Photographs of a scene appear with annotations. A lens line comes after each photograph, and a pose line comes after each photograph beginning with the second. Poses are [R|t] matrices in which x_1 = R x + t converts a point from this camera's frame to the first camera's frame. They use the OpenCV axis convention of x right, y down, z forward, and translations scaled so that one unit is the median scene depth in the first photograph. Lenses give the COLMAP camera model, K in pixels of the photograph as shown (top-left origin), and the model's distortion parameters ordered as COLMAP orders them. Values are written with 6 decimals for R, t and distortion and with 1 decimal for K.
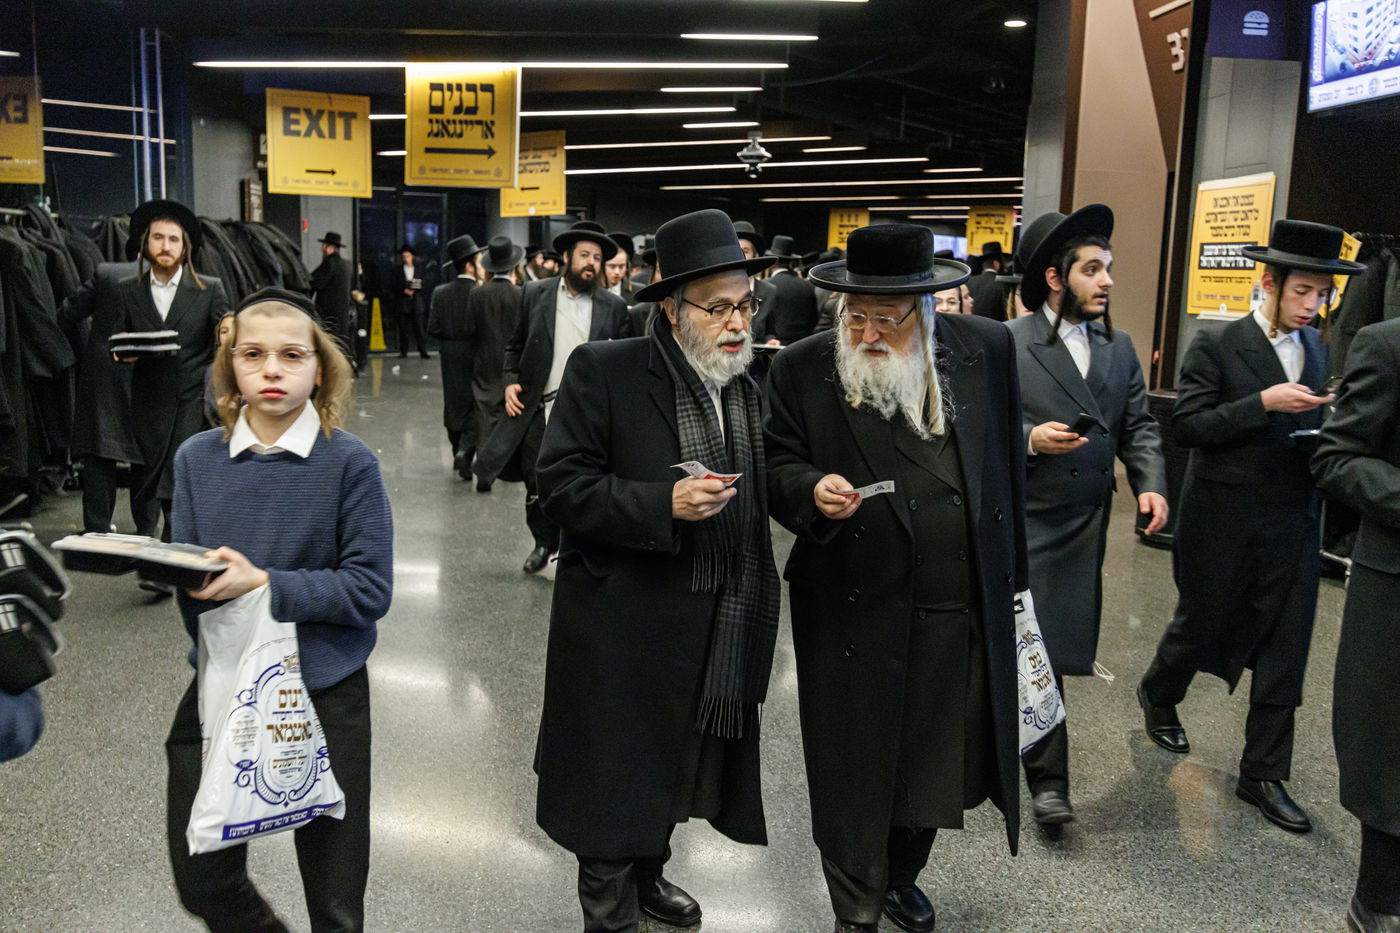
lens RADIAL K [[1248.7, 0, 695.3], [0, 1248.7, 463.5], [0, 0, 1]] dist [0.045104, 0.001839]
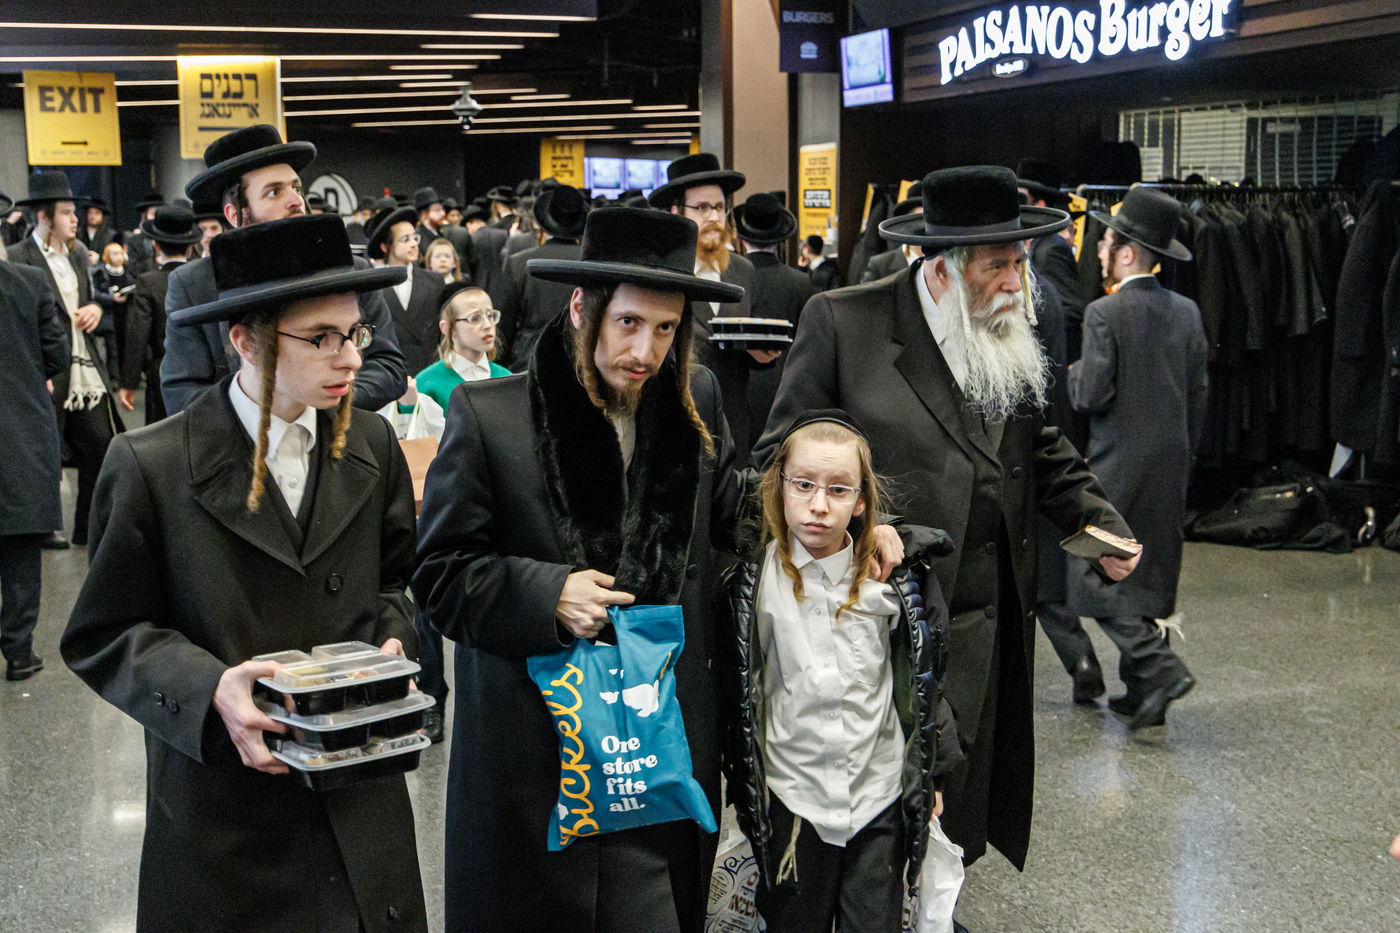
lens RADIAL K [[1923.4, 0, 699.5], [0, 1923.4, 469.2], [0, 0, 1]] dist [0.012838, 0.000000]
pose [[0.982302, -0.061598, 0.176886, -0.091559], [0.064027, 0.997916, -0.008054, 0.118414], [-0.176021, 0.019237, 0.984198, -0.879660]]
